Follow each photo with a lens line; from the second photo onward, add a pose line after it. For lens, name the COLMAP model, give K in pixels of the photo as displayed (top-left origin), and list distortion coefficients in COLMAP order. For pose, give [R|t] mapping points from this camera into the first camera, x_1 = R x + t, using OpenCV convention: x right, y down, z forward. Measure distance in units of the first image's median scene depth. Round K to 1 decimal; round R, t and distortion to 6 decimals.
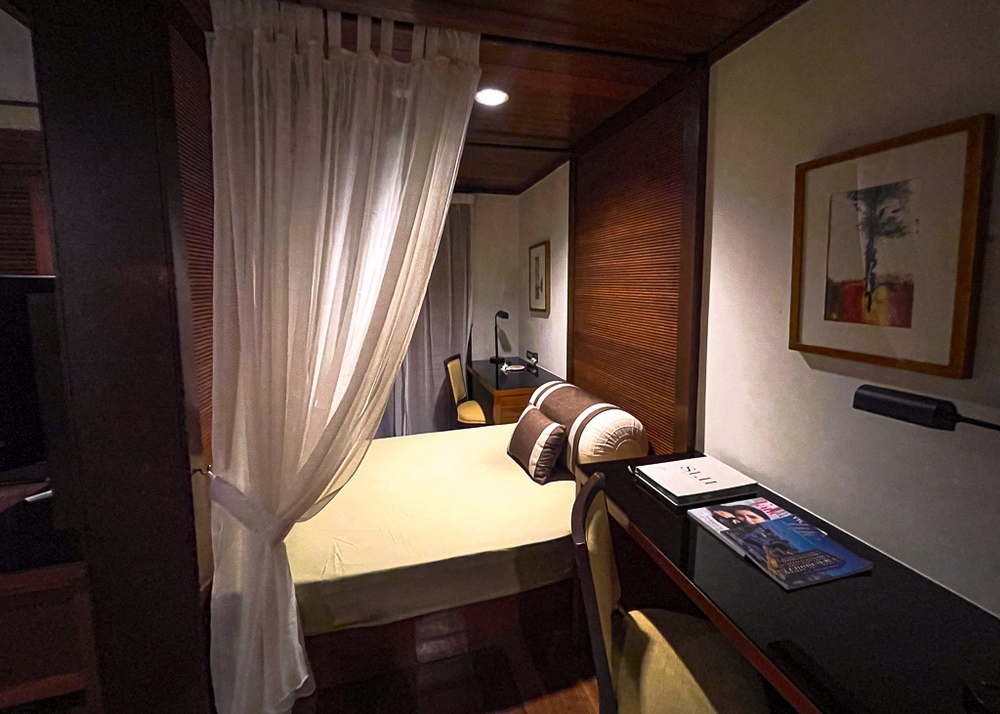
lens RADIAL K [[424.4, 0, 506.6], [0, 424.4, 321.2], [0, 0, 1]] dist [0.000485, 0.000095]
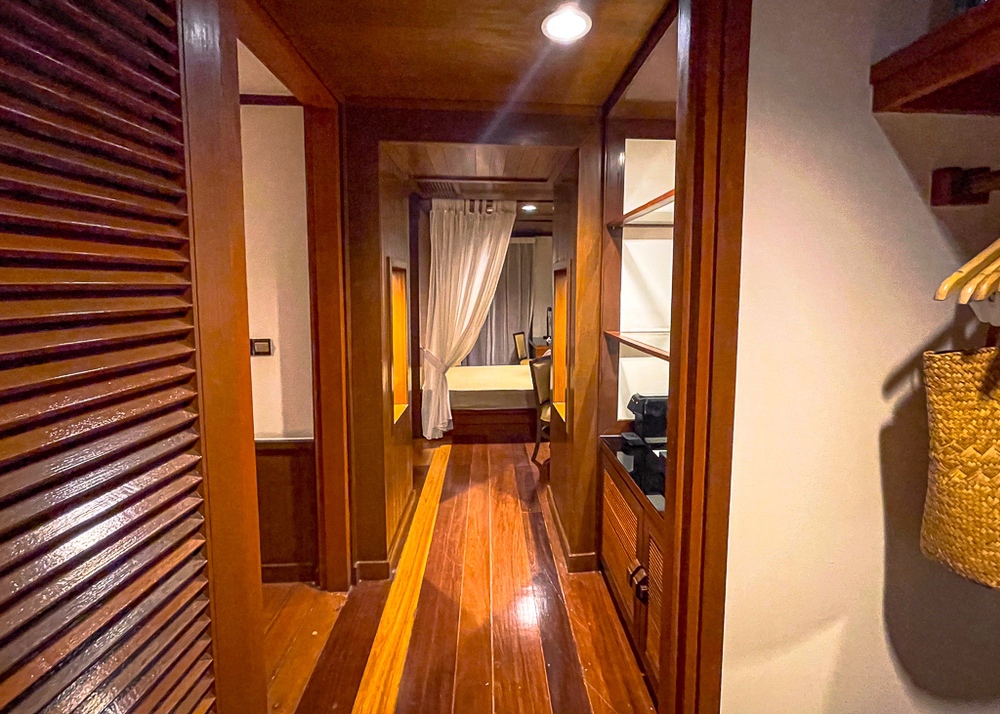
lens RADIAL K [[424.4, 0, 506.6], [0, 424.4, 321.2], [0, 0, 1]] dist [0.000485, 0.000095]
pose [[0.973535, 0.024774, -0.227192, 0.535639], [-0.029787, 0.999382, -0.018666, 0.178118], [0.226590, 0.024939, 0.973671, -1.736338]]
